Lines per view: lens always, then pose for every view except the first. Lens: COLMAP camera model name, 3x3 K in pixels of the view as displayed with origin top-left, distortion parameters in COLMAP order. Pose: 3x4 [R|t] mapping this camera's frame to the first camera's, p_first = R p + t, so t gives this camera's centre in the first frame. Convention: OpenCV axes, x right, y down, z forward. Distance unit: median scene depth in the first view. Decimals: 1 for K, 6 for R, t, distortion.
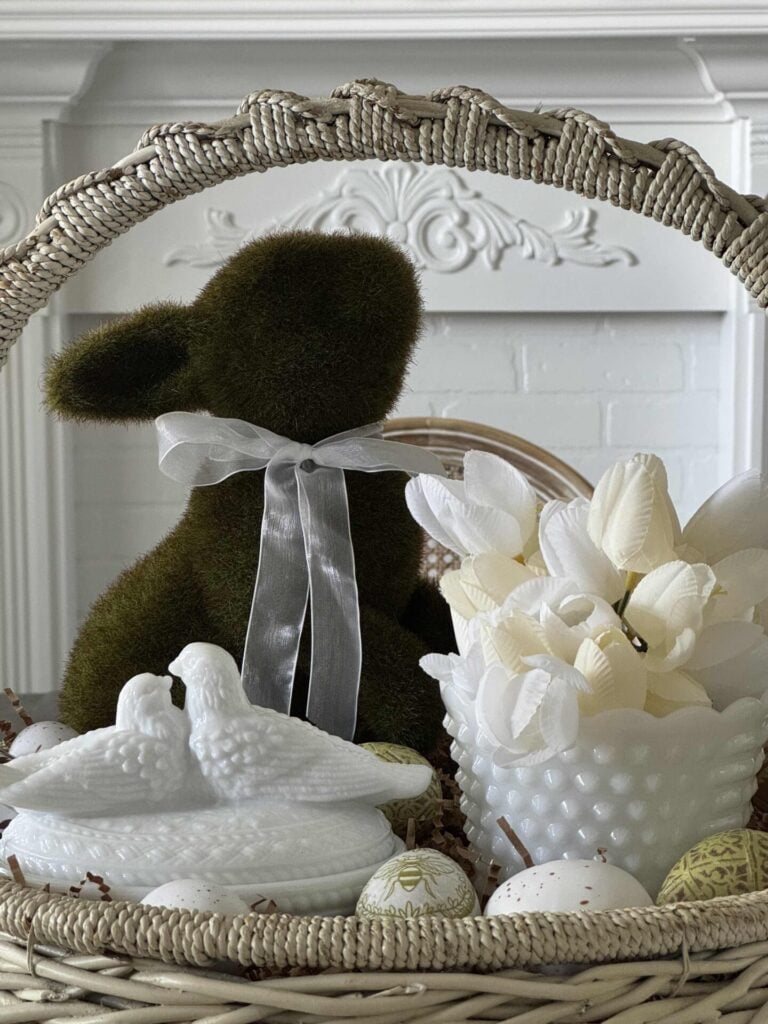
lens RADIAL K [[2406.0, 0, 366.2], [0, 2406.0, 461.0], [0, 0, 1]] dist [0.057205, 0.000000]
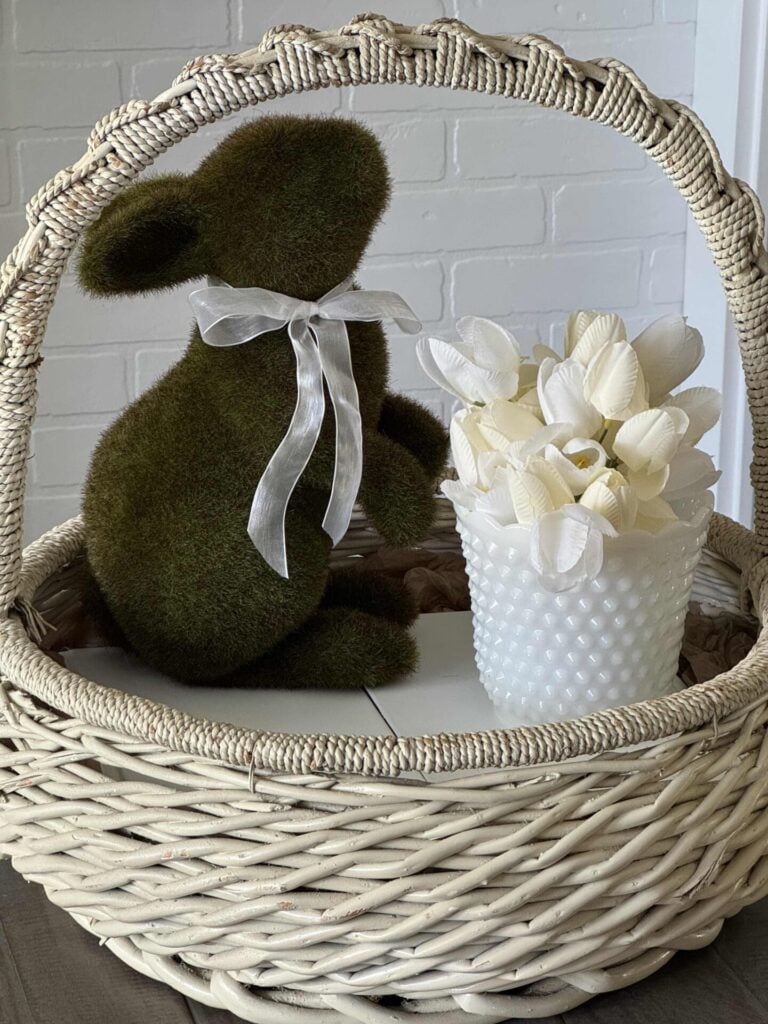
lens RADIAL K [[2716.3, 0, 375.8], [0, 2716.3, 495.6], [0, 0, 1]] dist [0.112460, 0.000000]
pose [[0.954896, -0.097603, 0.280442, -0.403683], [0.028436, 0.970153, 0.240822, -0.256805], [-0.295577, -0.221985, 0.929170, -0.314635]]
